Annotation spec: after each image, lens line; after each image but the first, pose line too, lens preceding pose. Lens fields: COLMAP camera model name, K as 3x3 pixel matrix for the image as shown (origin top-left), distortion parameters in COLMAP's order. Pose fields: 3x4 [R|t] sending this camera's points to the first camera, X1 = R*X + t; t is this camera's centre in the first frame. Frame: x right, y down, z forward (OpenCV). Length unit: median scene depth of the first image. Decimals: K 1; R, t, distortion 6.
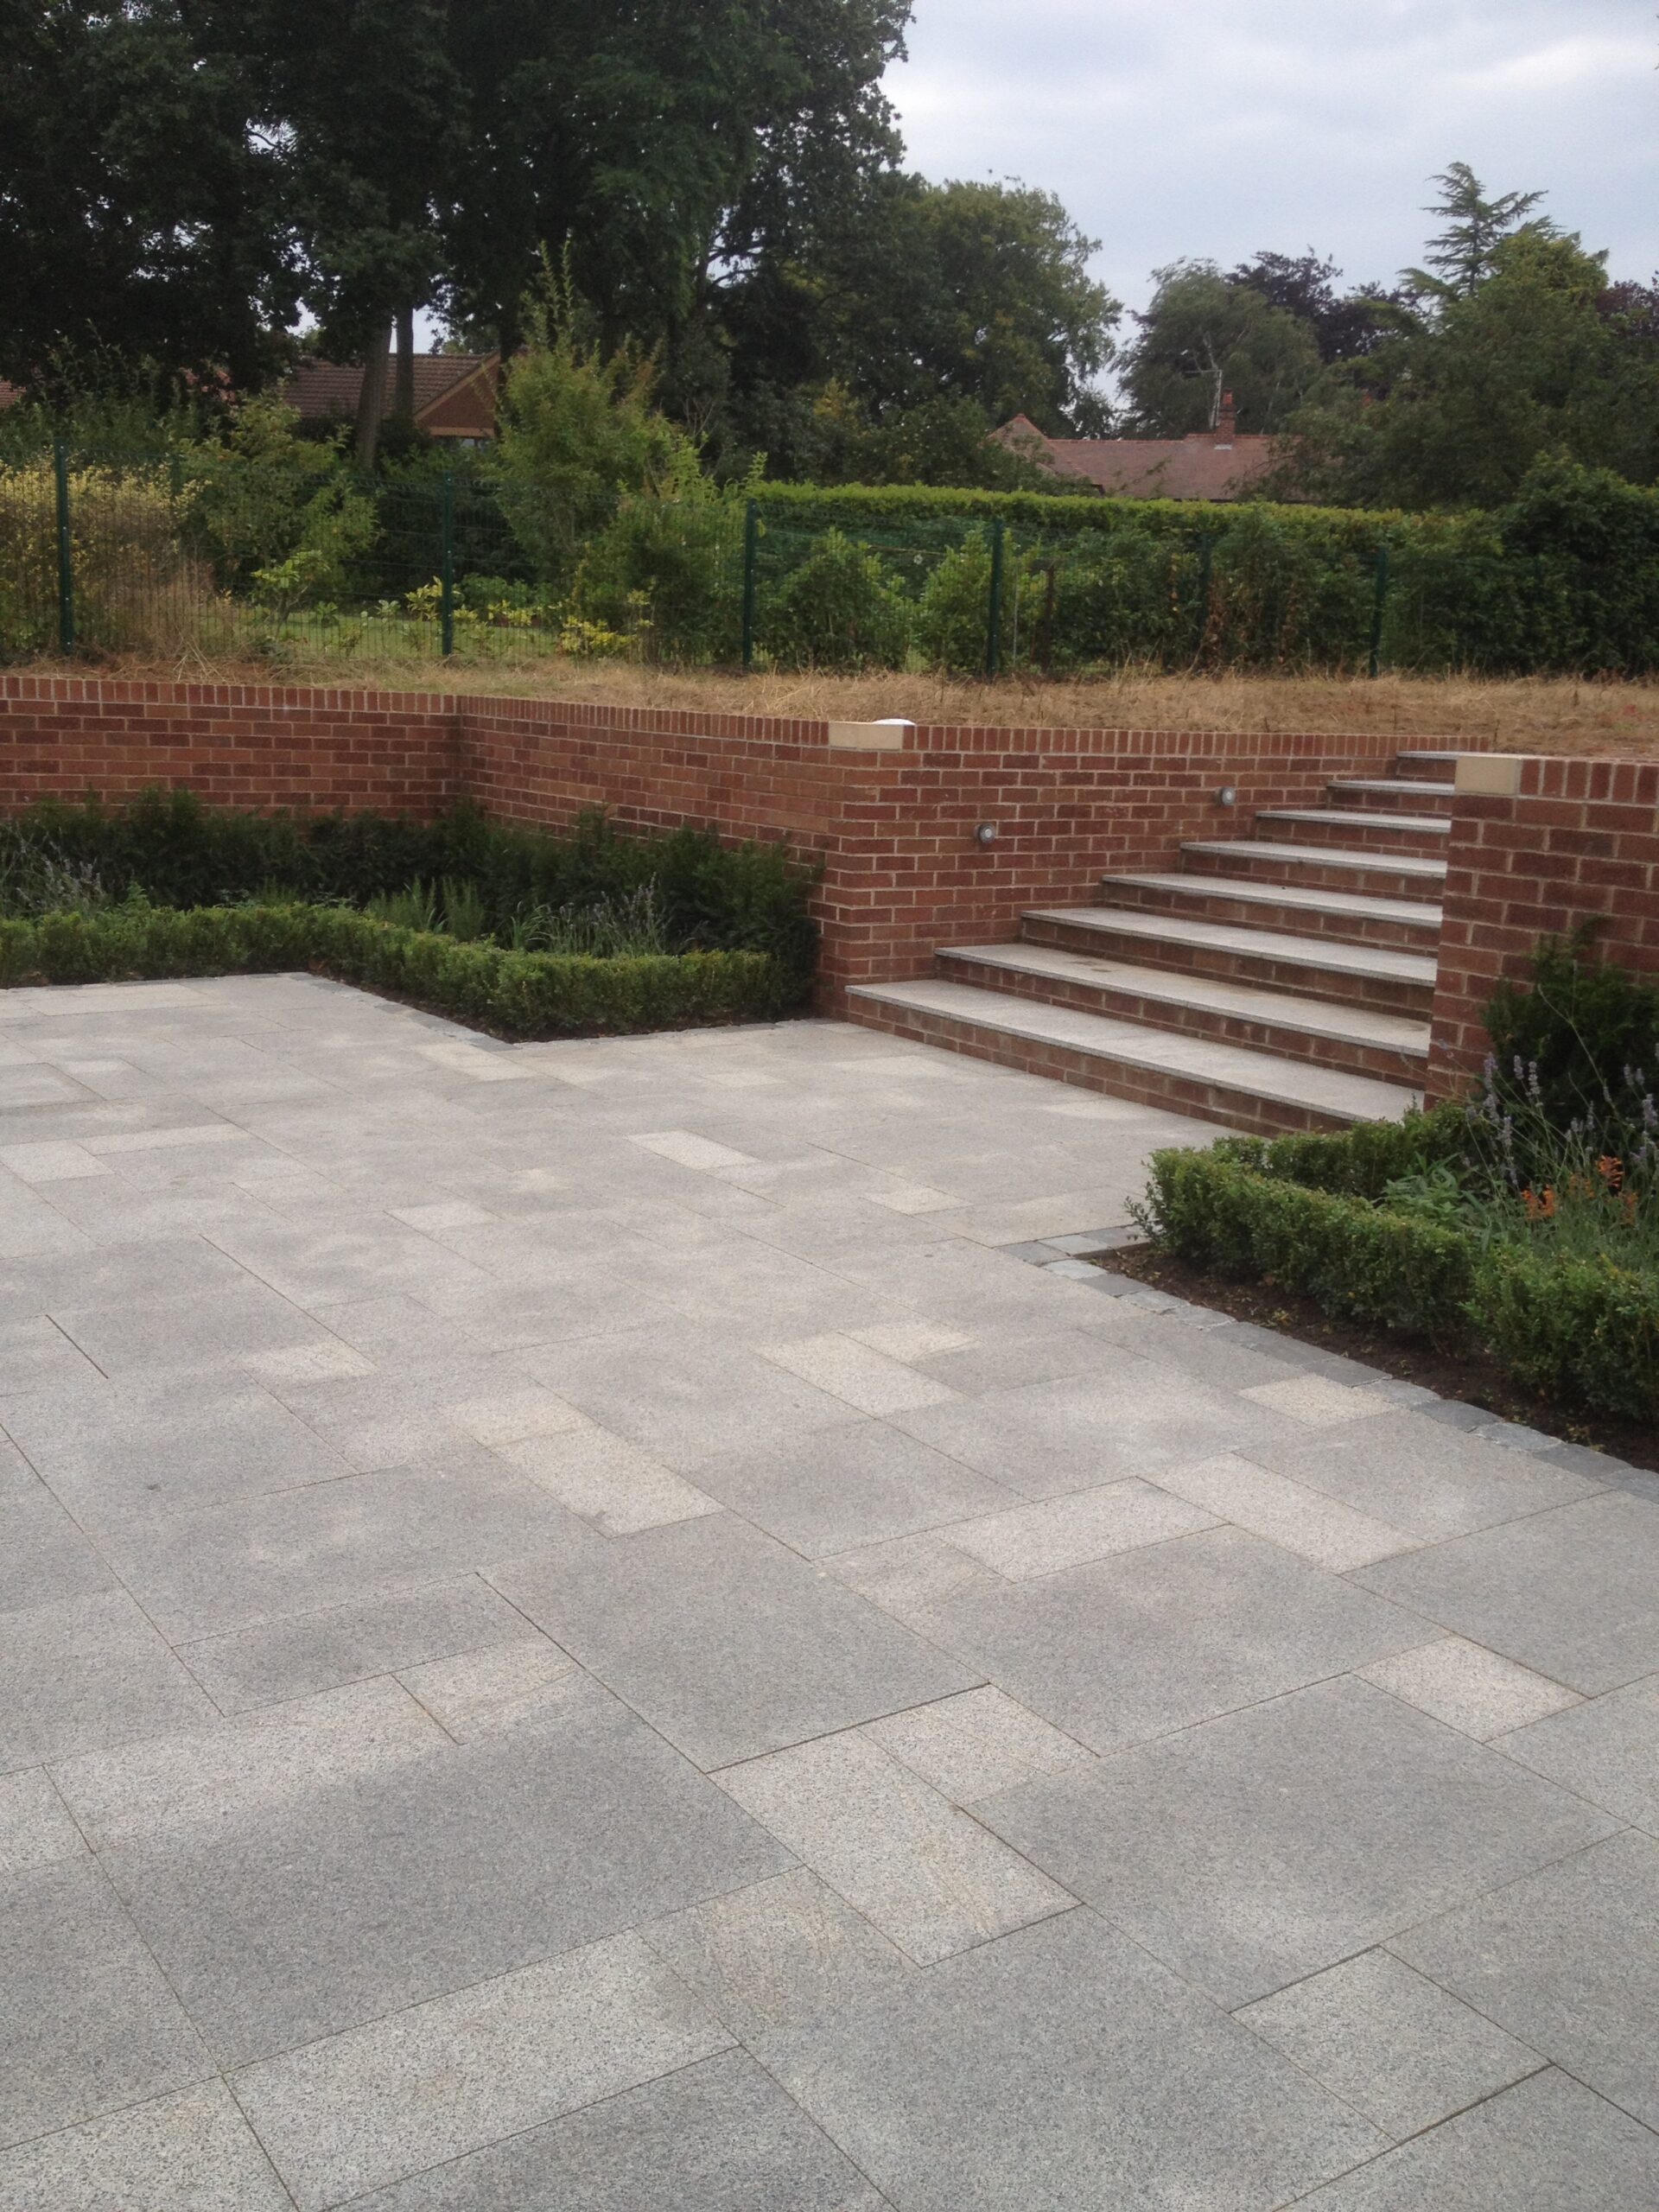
lens RADIAL K [[2020.4, 0, 829.5], [0, 2020.4, 1106.0], [0, 0, 1]] dist [0.126852, -0.207190]
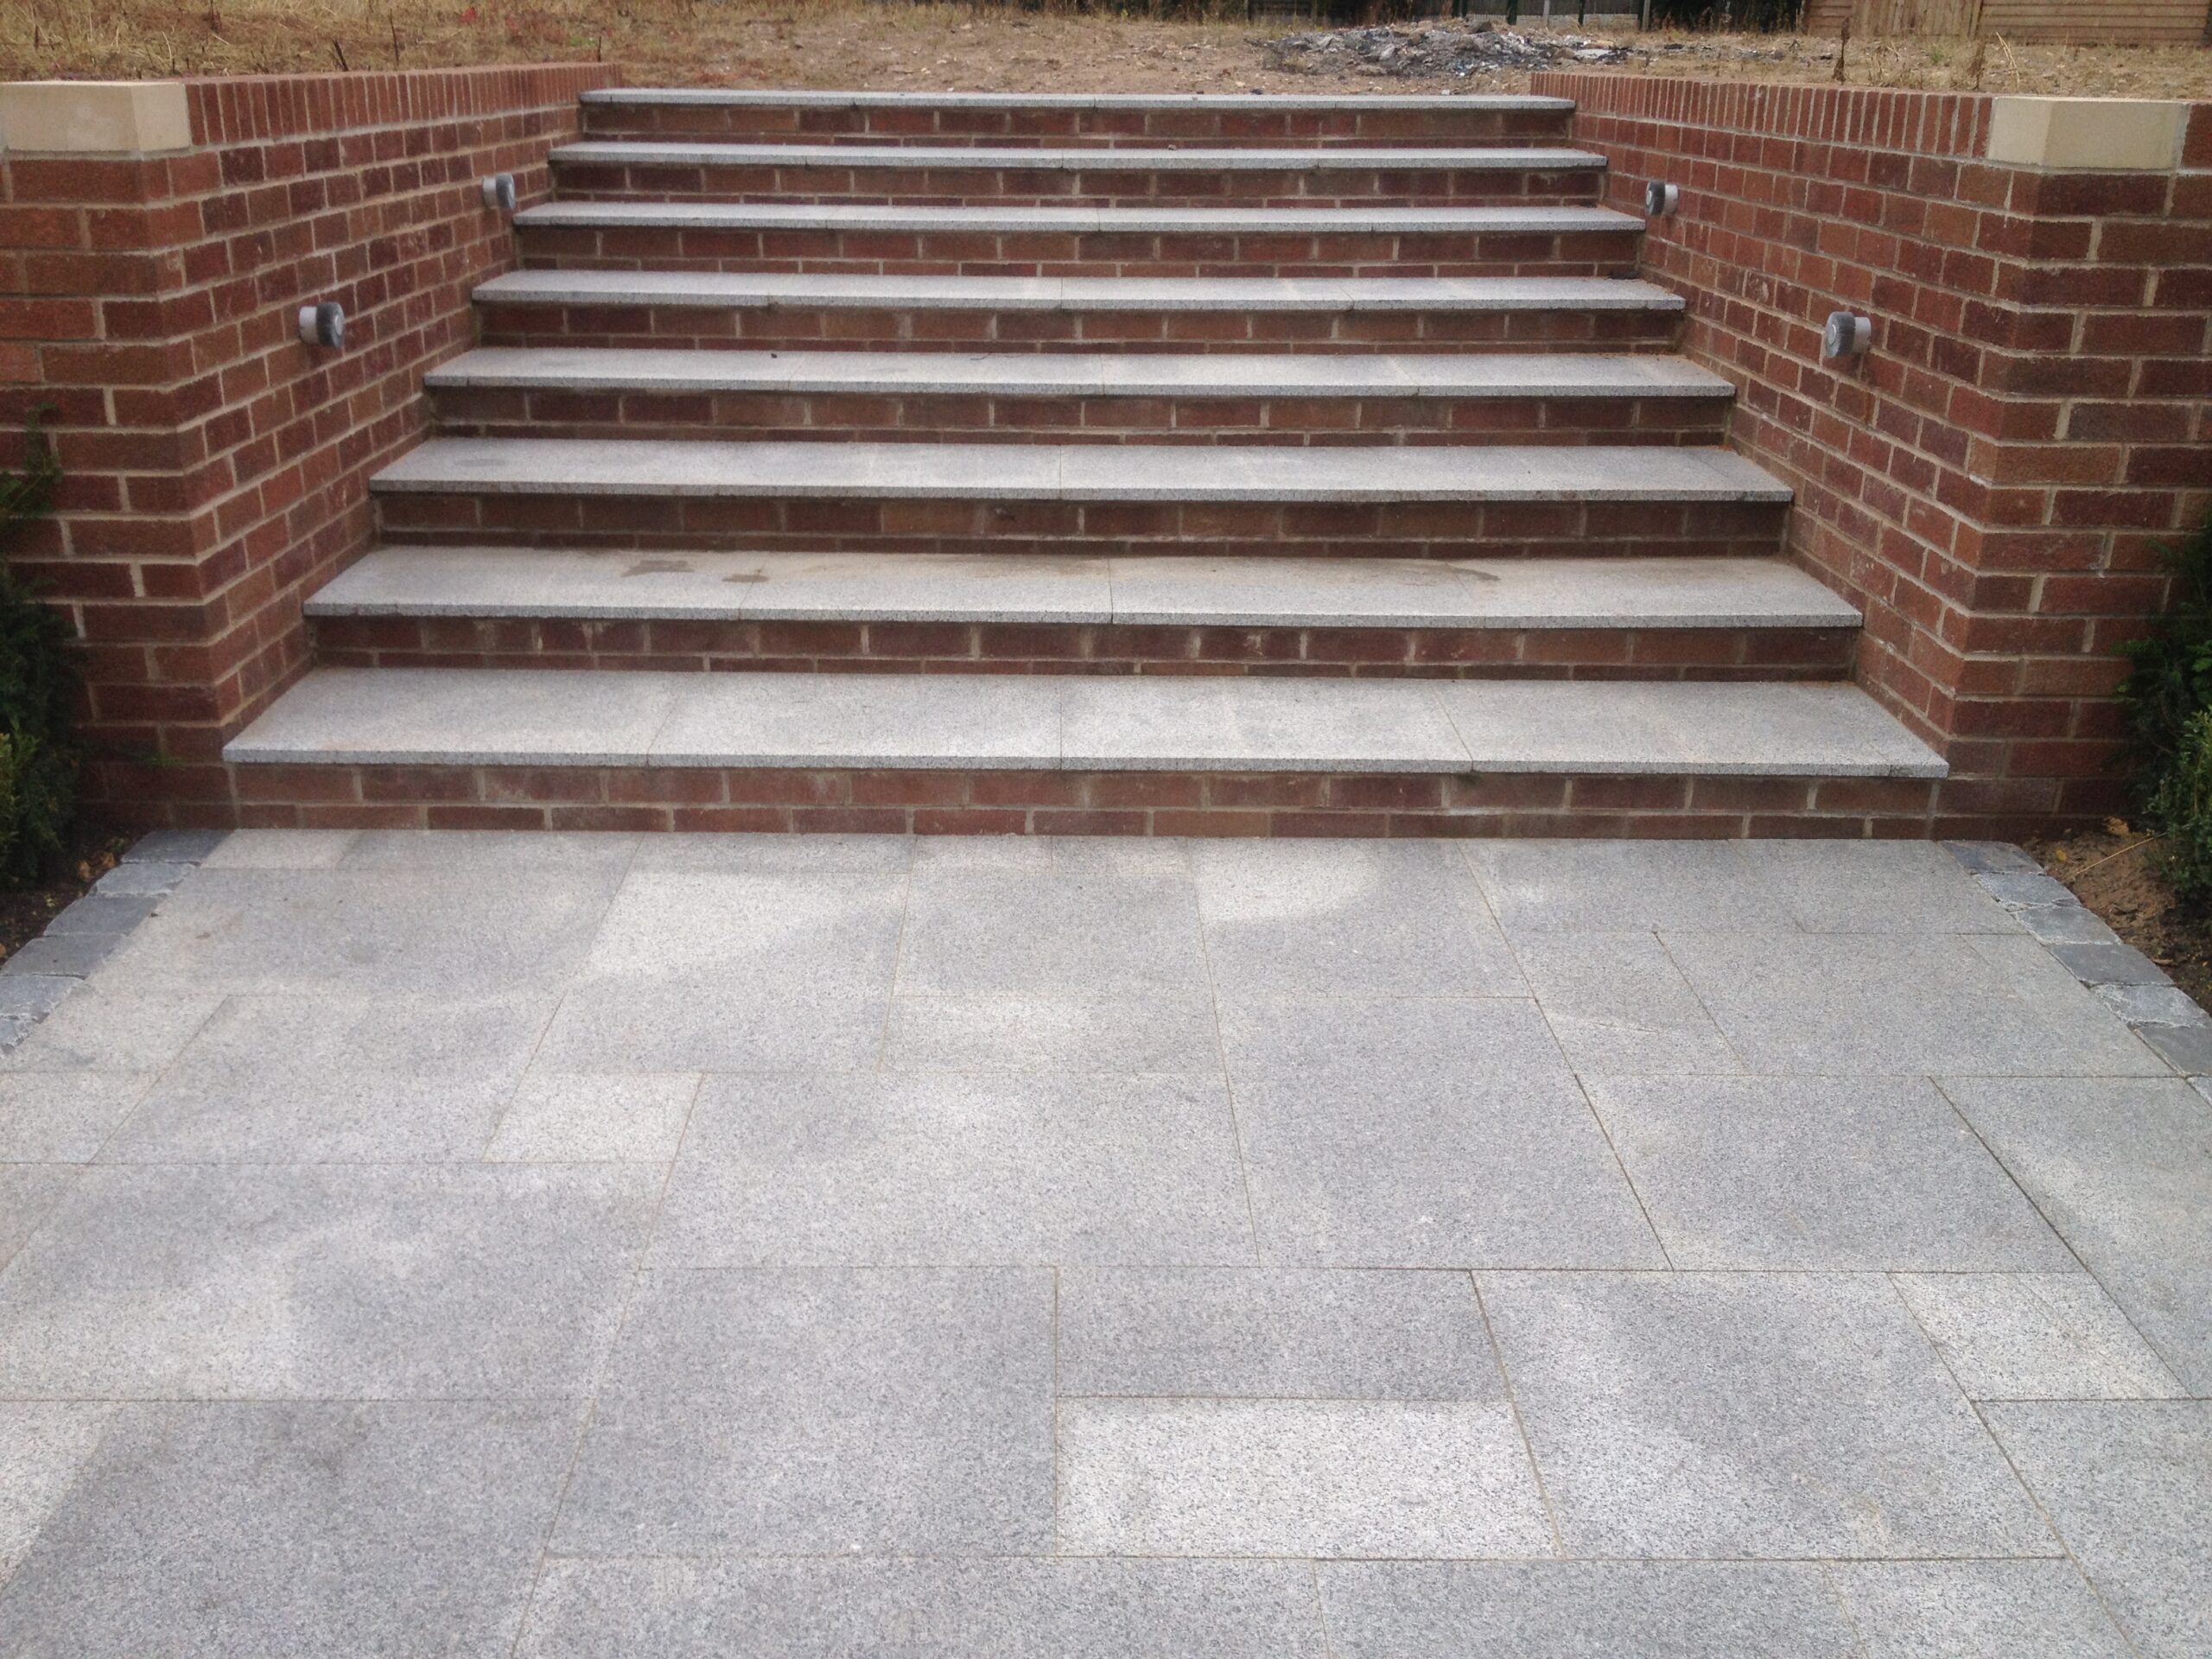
lens RADIAL K [[2020.4, 0, 1106.0], [0, 2020.4, 829.5], [0, 0, 1]] dist [0.126852, -0.207190]
pose [[0.546576, -0.328438, 0.770314, -0.381313], [0.178609, 0.944433, 0.275945, -0.218969], [-0.818140, -0.013240, 0.574866, 1.051936]]
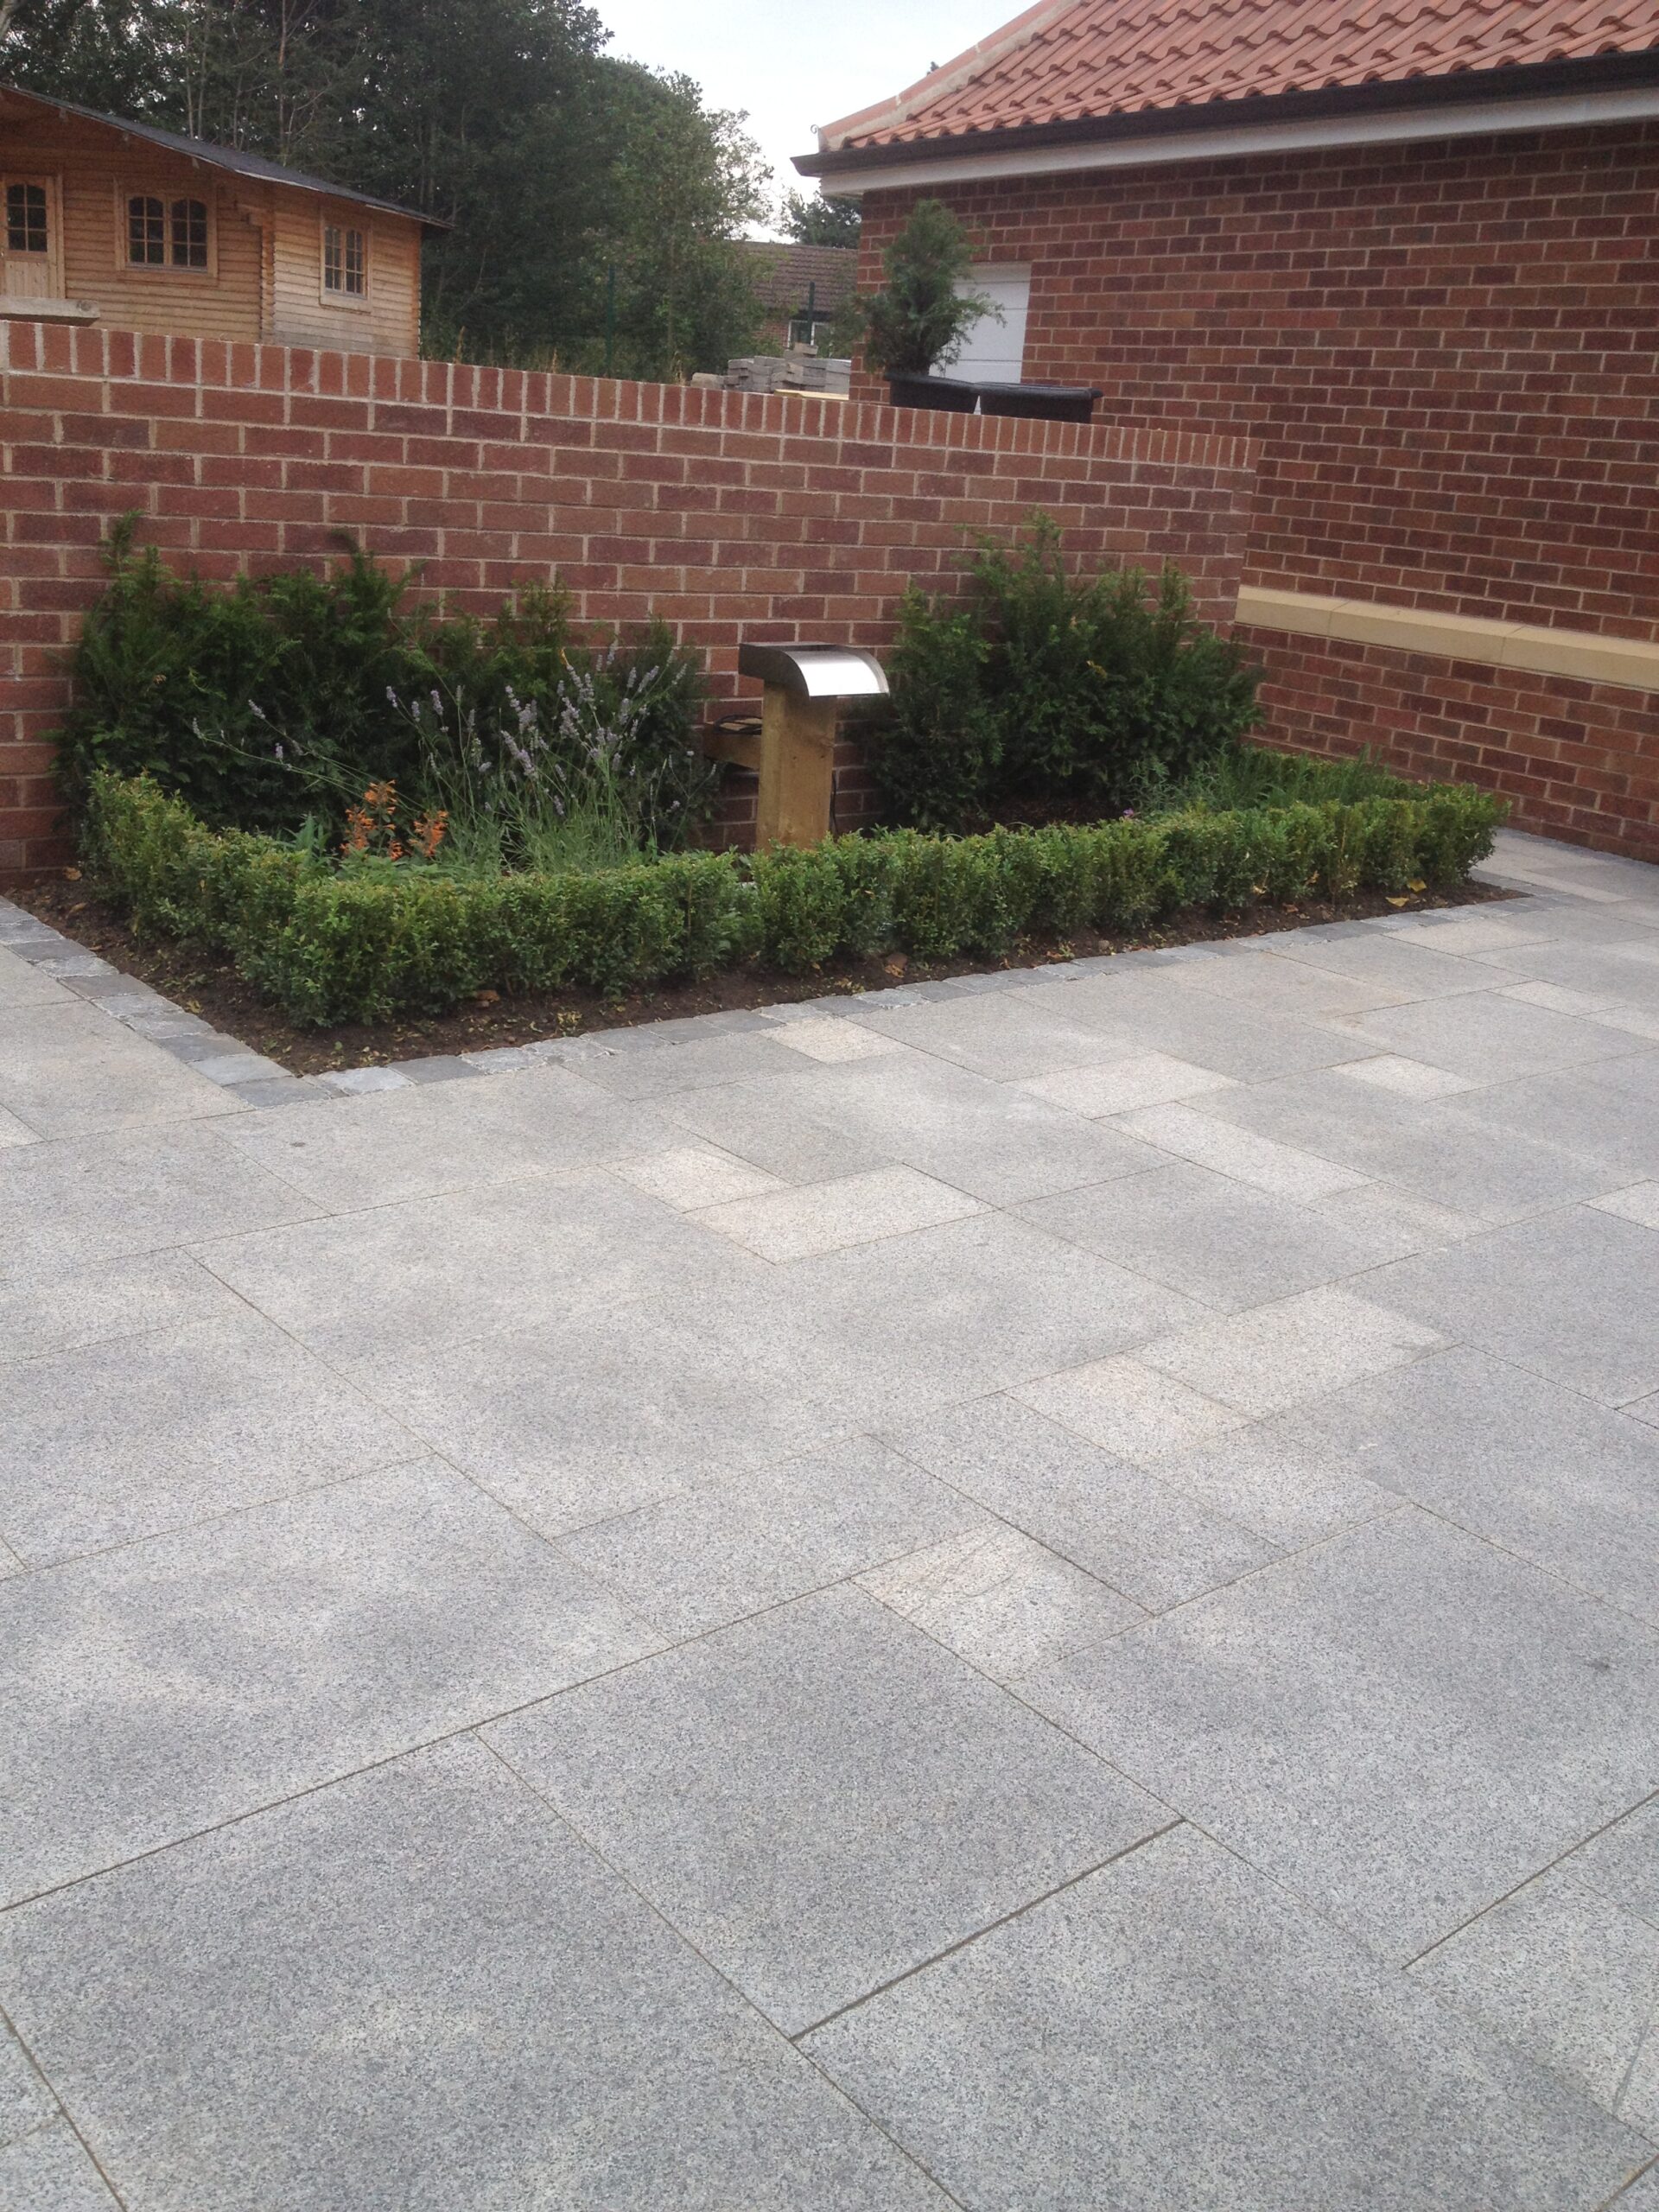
lens RADIAL K [[2064.0, 0, 828.4], [0, 2064.0, 1071.9], [0, 0, 1]] dist [0.151613, -0.341440]
pose [[-0.104813, -0.334402, 0.936584, -0.606601], [0.121614, 0.930393, 0.345802, -0.163324], [-0.987028, 0.150146, -0.056850, 0.898795]]
